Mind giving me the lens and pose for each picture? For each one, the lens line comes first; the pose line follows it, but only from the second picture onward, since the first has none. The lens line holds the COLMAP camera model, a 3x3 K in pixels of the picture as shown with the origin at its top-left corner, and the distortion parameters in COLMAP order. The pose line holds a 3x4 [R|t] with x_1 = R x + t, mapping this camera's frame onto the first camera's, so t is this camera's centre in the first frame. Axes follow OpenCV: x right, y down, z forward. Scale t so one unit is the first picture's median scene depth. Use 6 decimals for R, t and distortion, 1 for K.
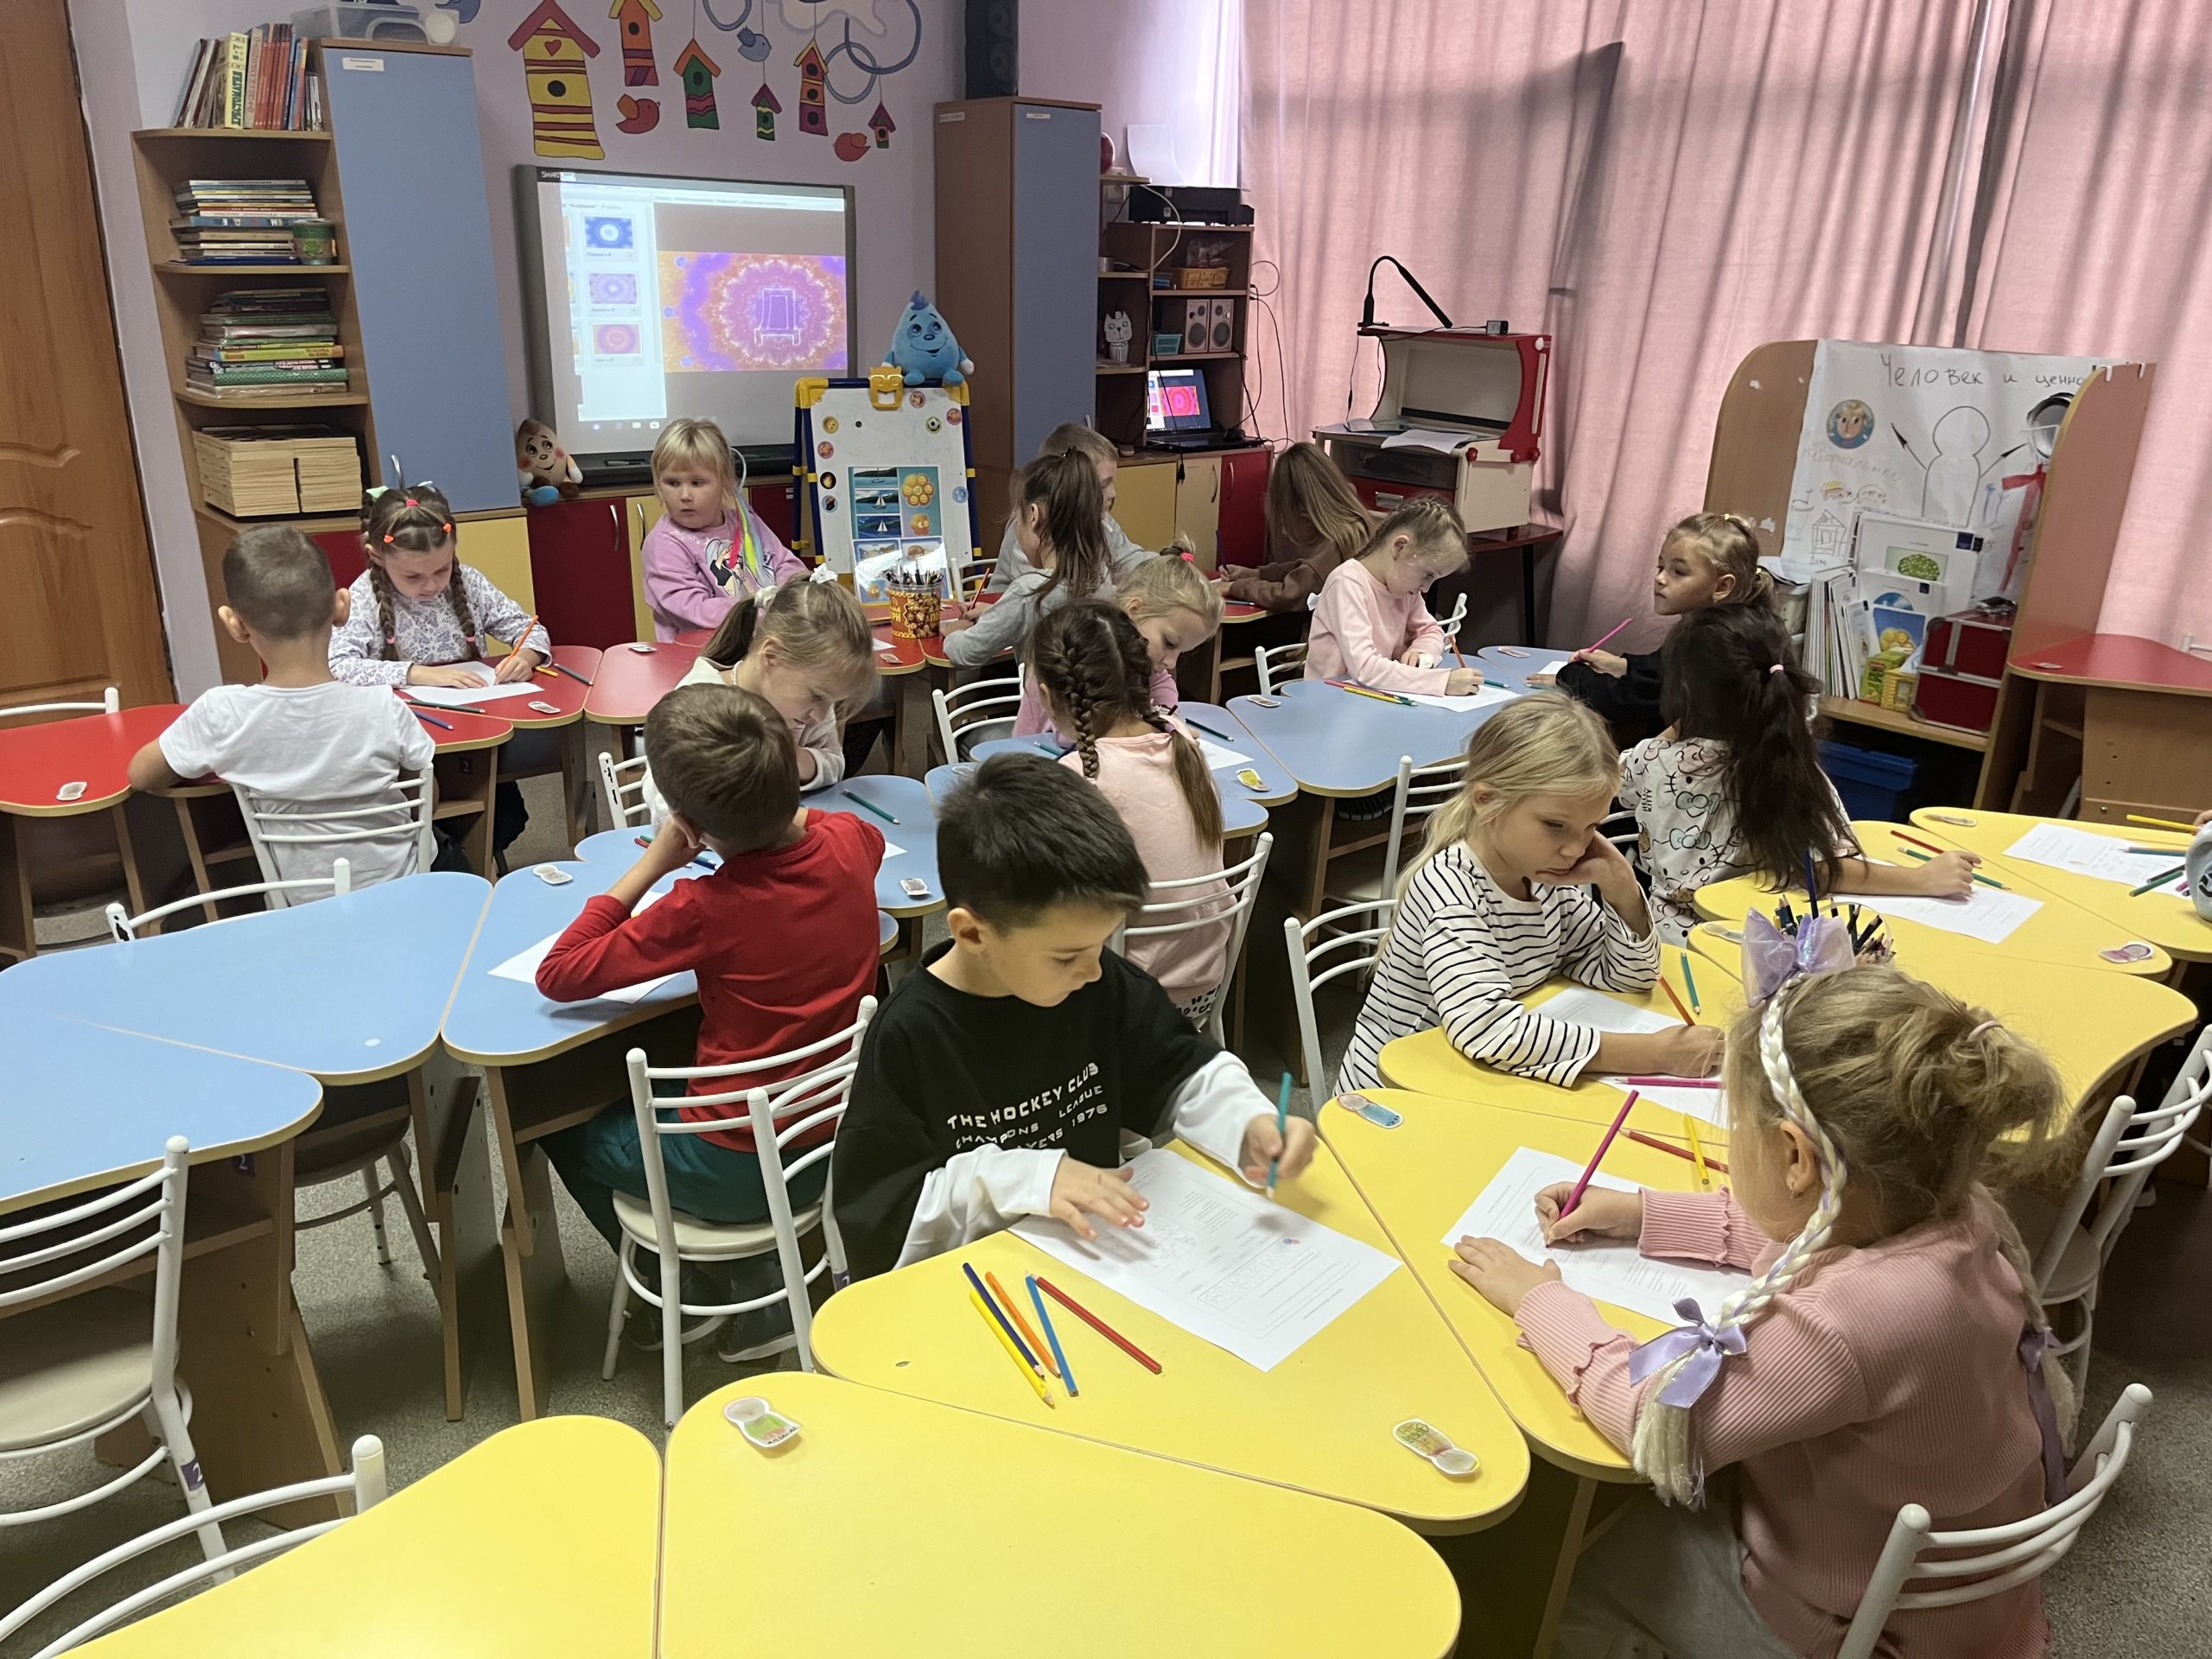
lens RADIAL K [[1667.1, 0, 1096.0], [0, 1667.1, 826.2], [0, 0, 1]] dist [0.064217, -0.079571]
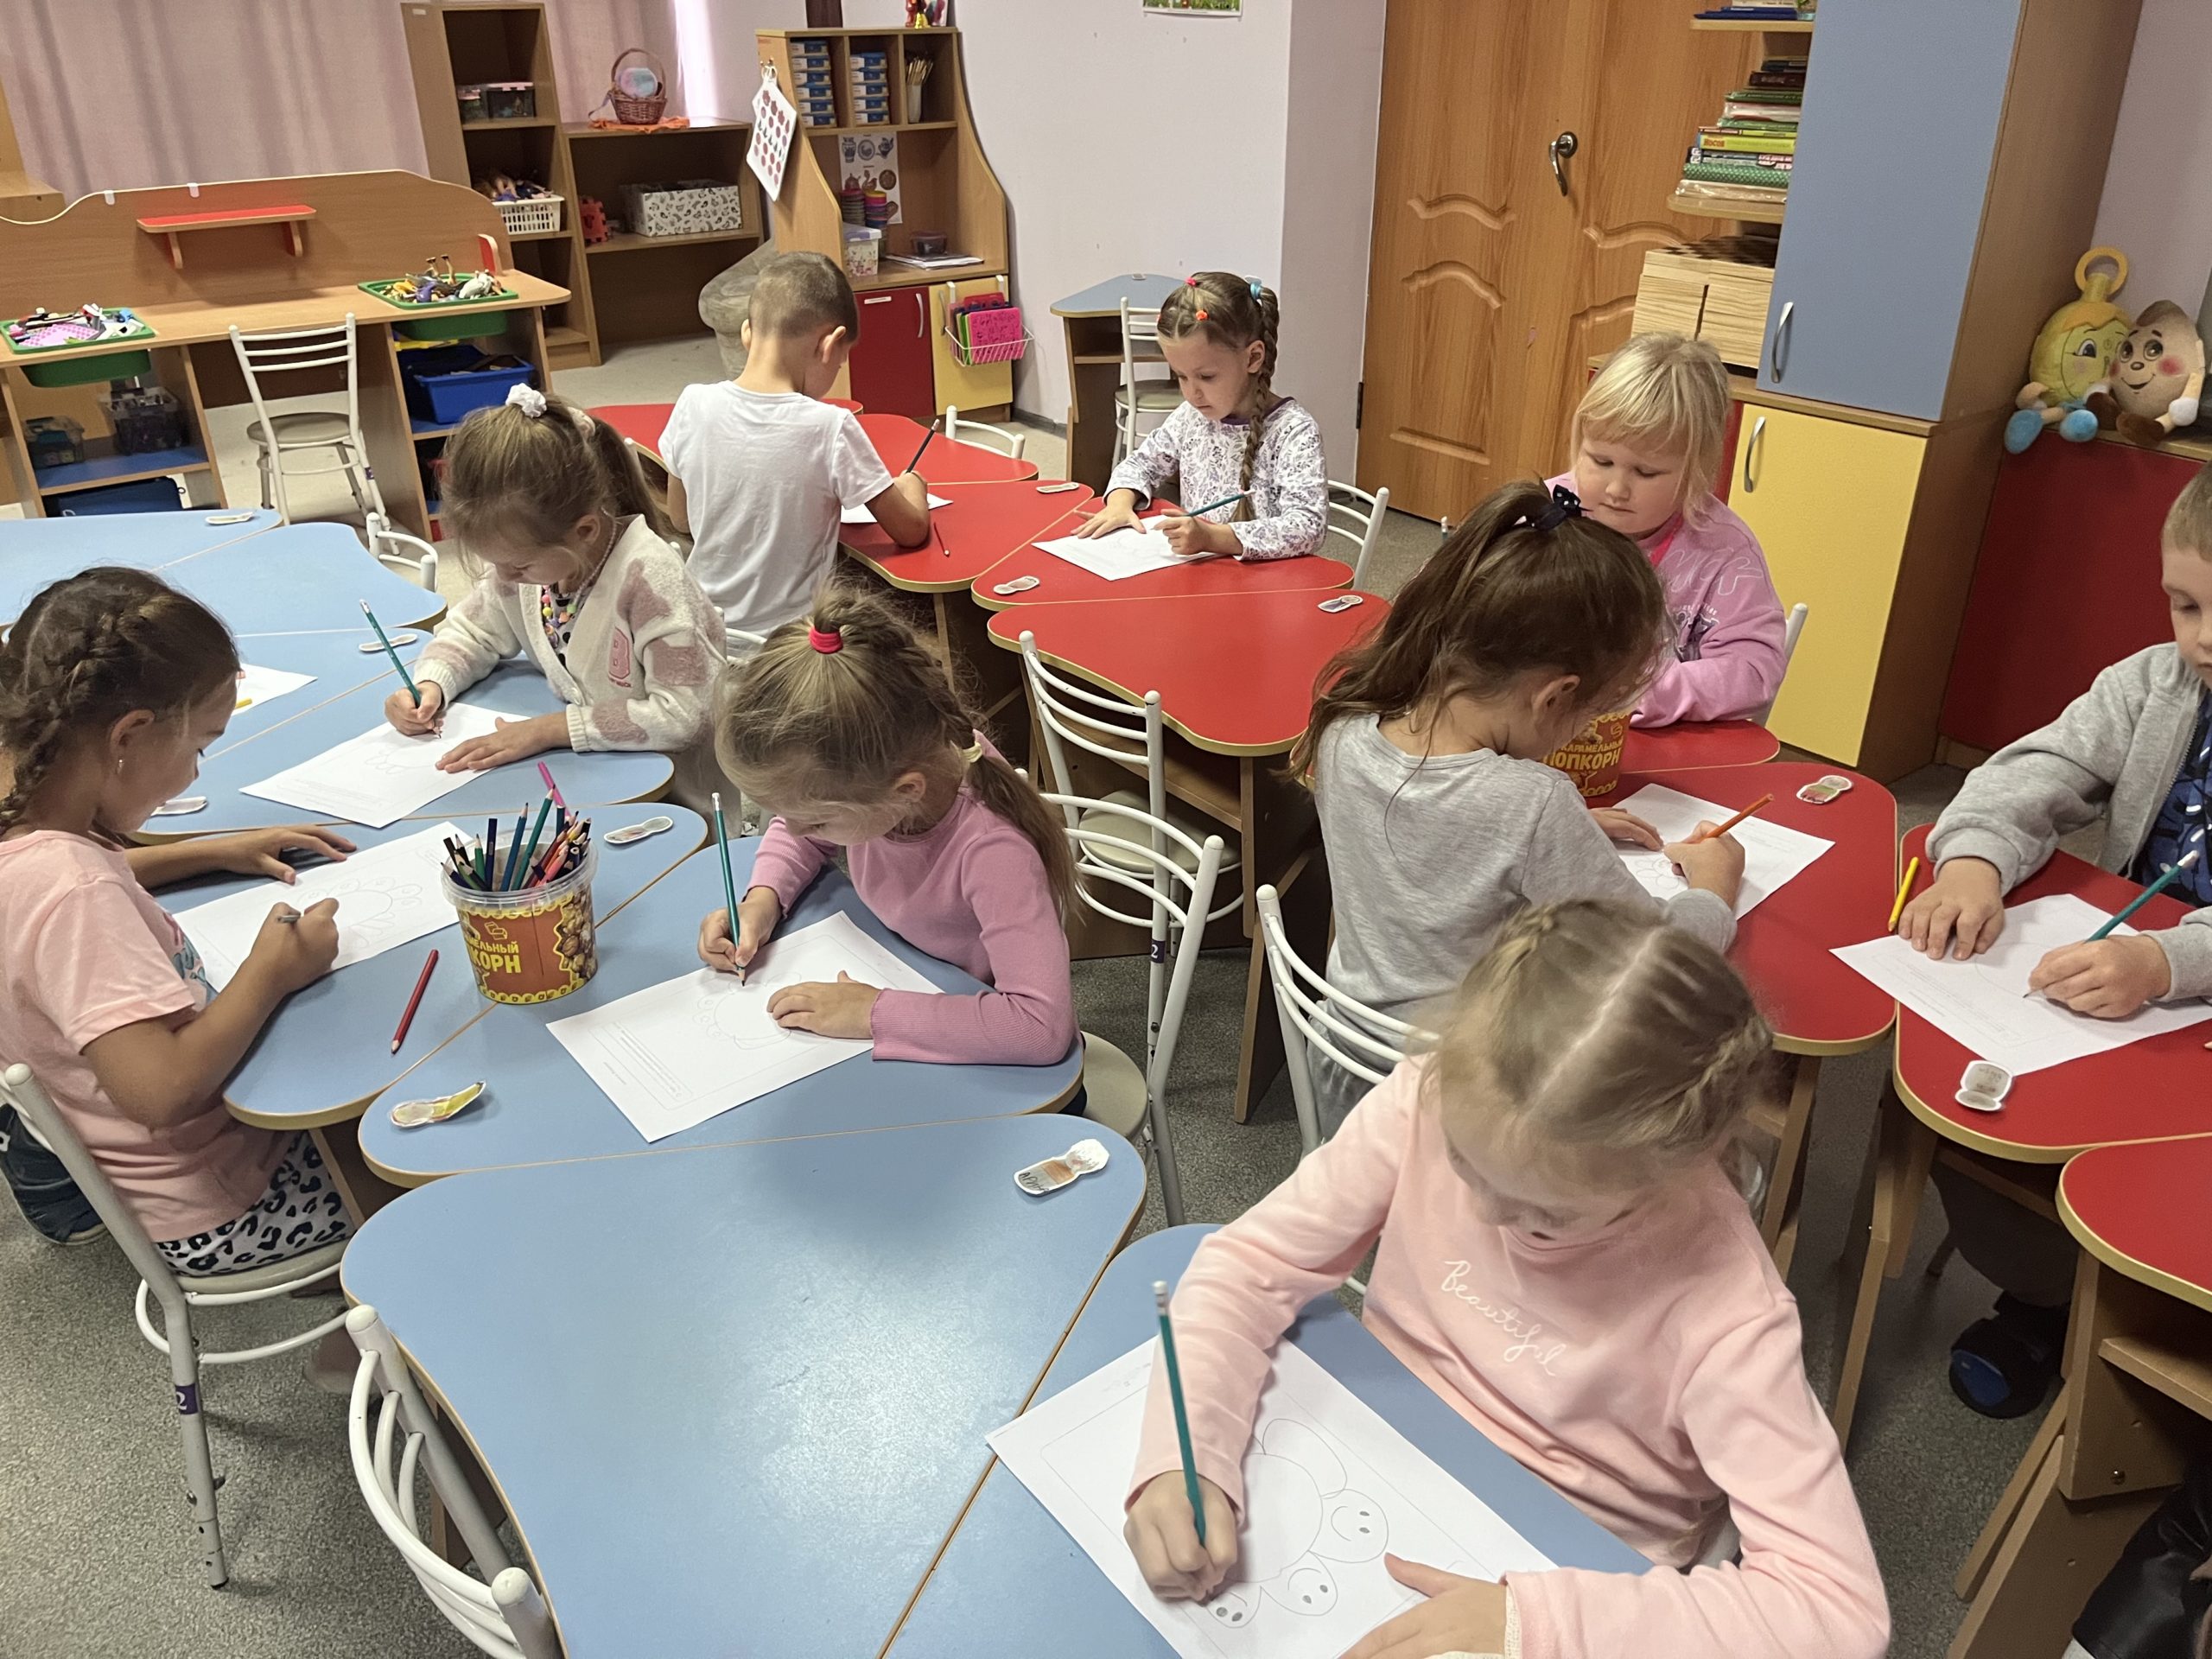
lens RADIAL K [[1667.1, 0, 1121.3], [0, 1667.1, 813.1], [0, 0, 1]] dist [0.064217, -0.079571]
pose [[-0.043759, 0.432047, -0.900789, 0.298338], [-0.334493, 0.843277, 0.420712, -0.225467], [0.941382, 0.319718, 0.107616, 0.674711]]
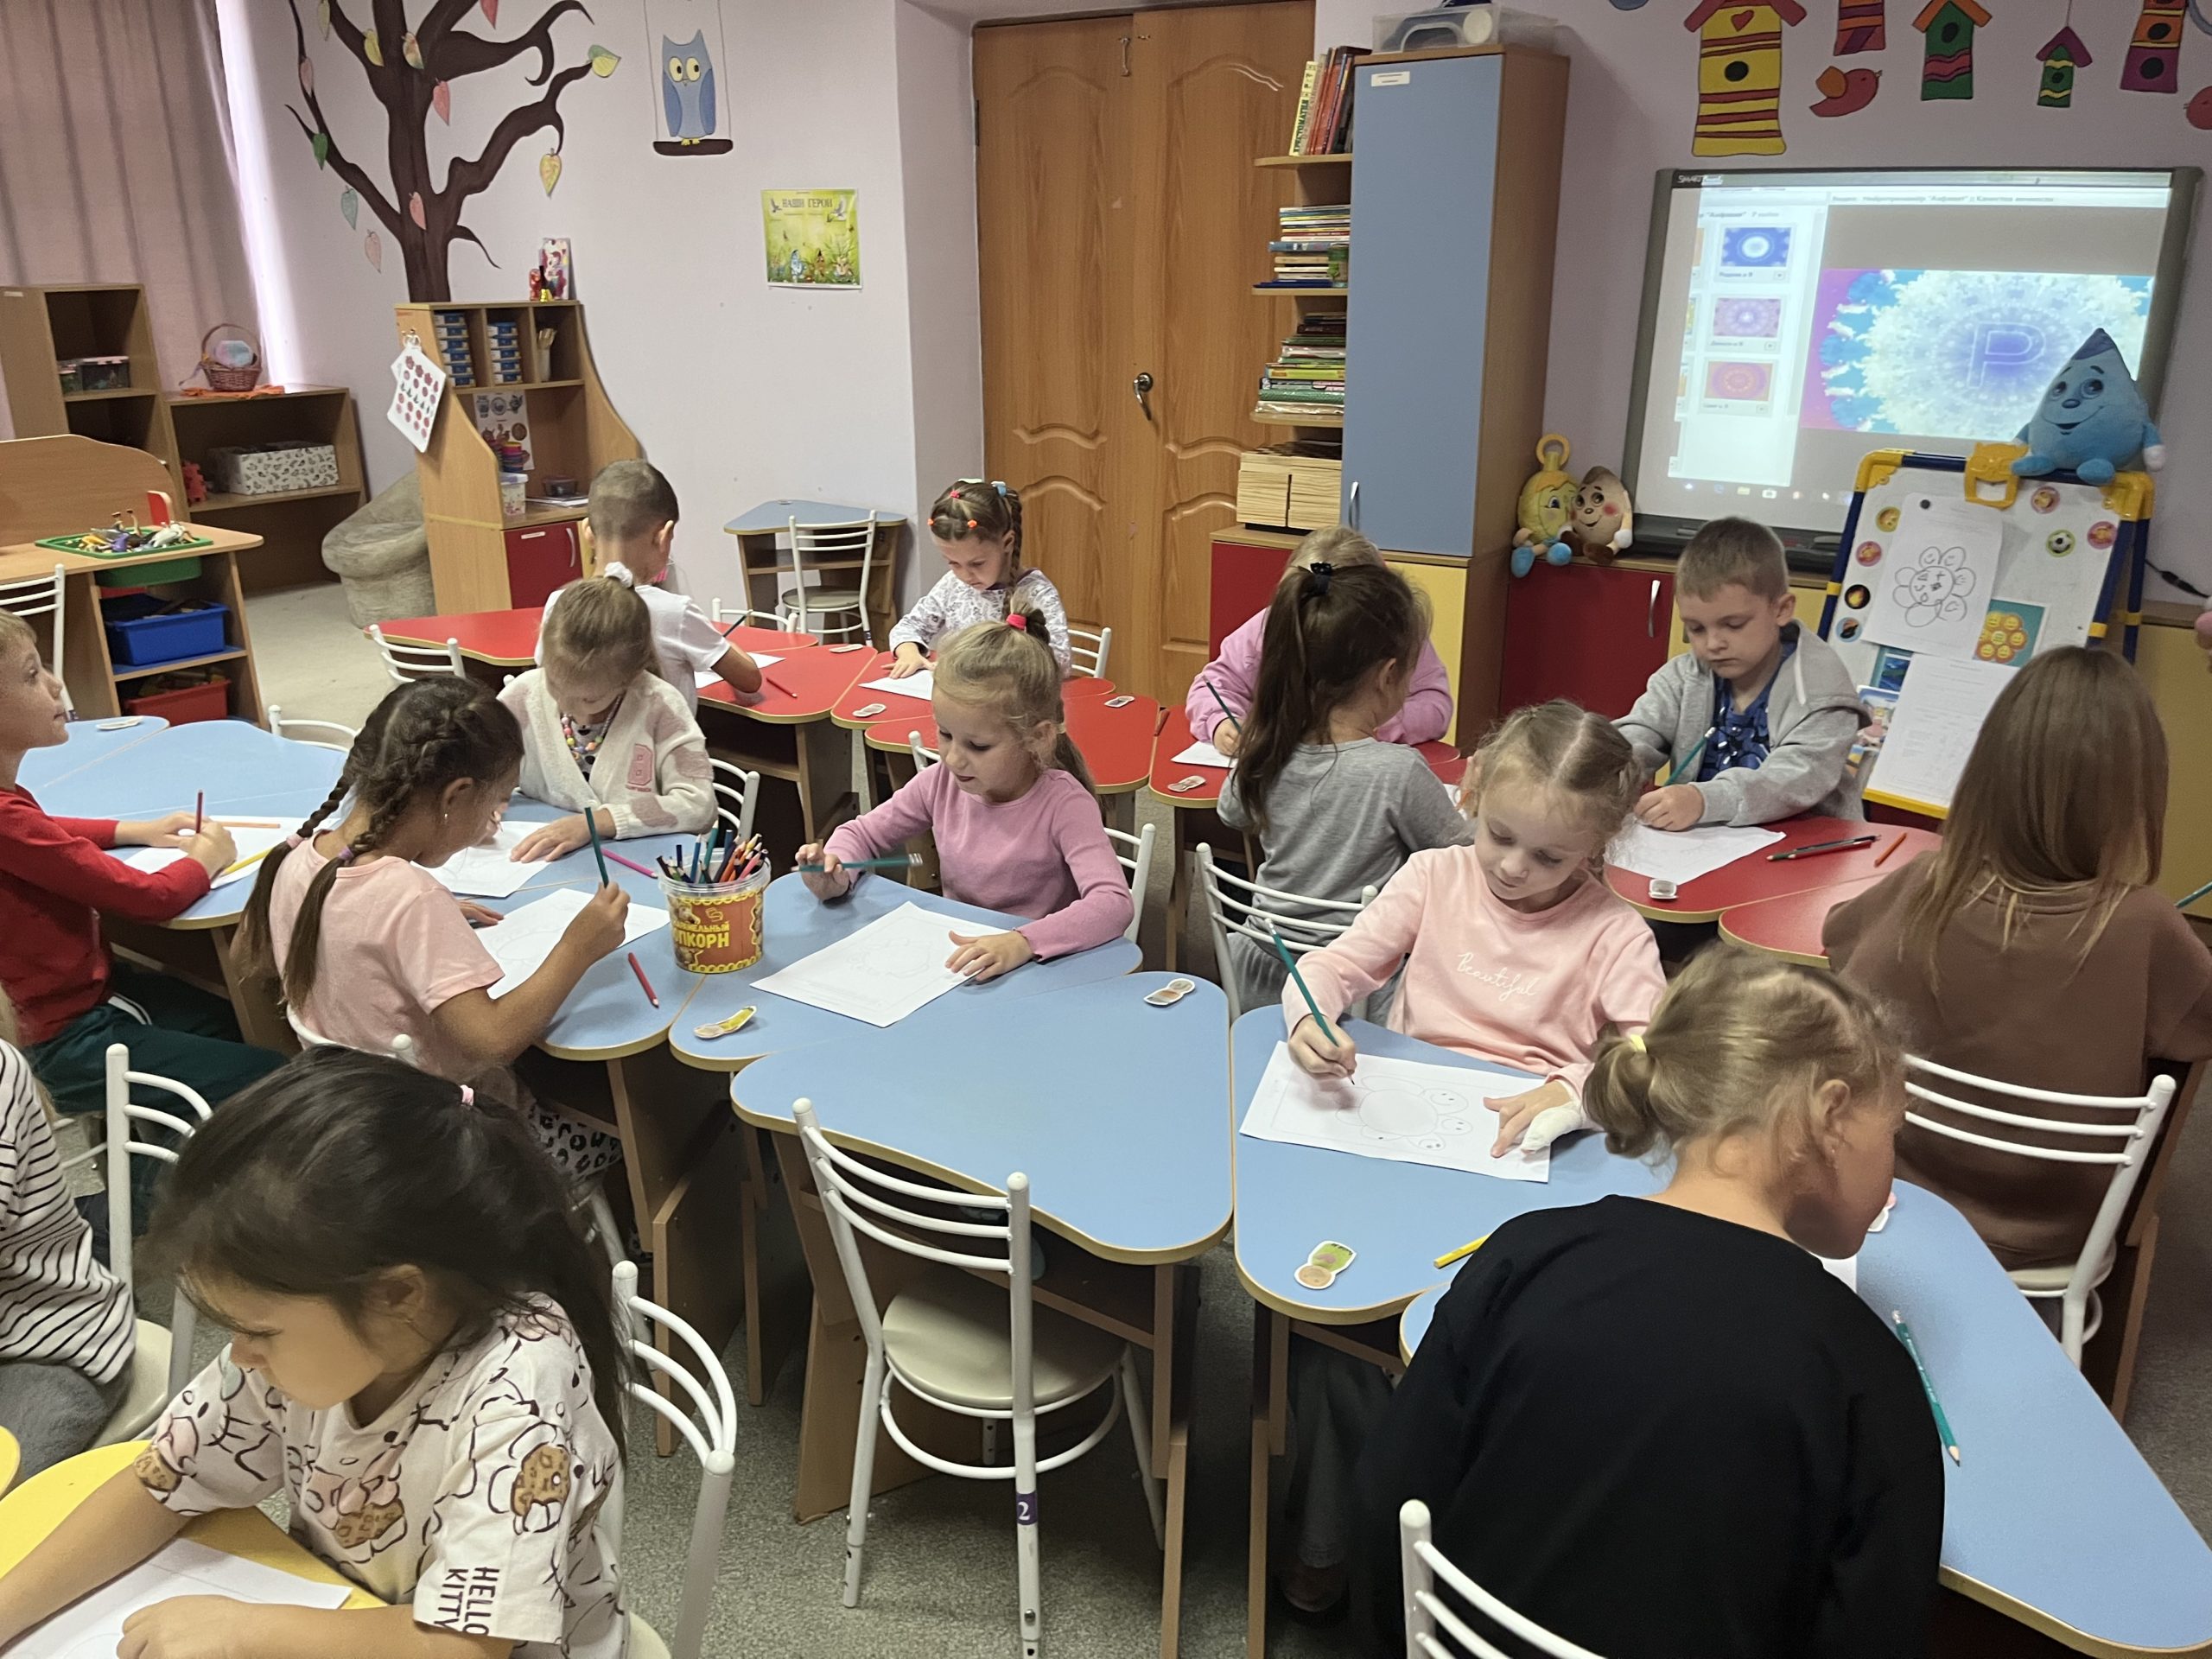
lens RADIAL K [[1667.1, 0, 1093.1], [0, 1667.1, 815.4], [0, 0, 1]] dist [0.064217, -0.079571]
pose [[0.262059, 0.291992, -0.919818, 0.450192], [-0.315277, 0.926734, 0.204364, -0.177810], [0.912100, 0.236442, 0.334917, 0.540353]]
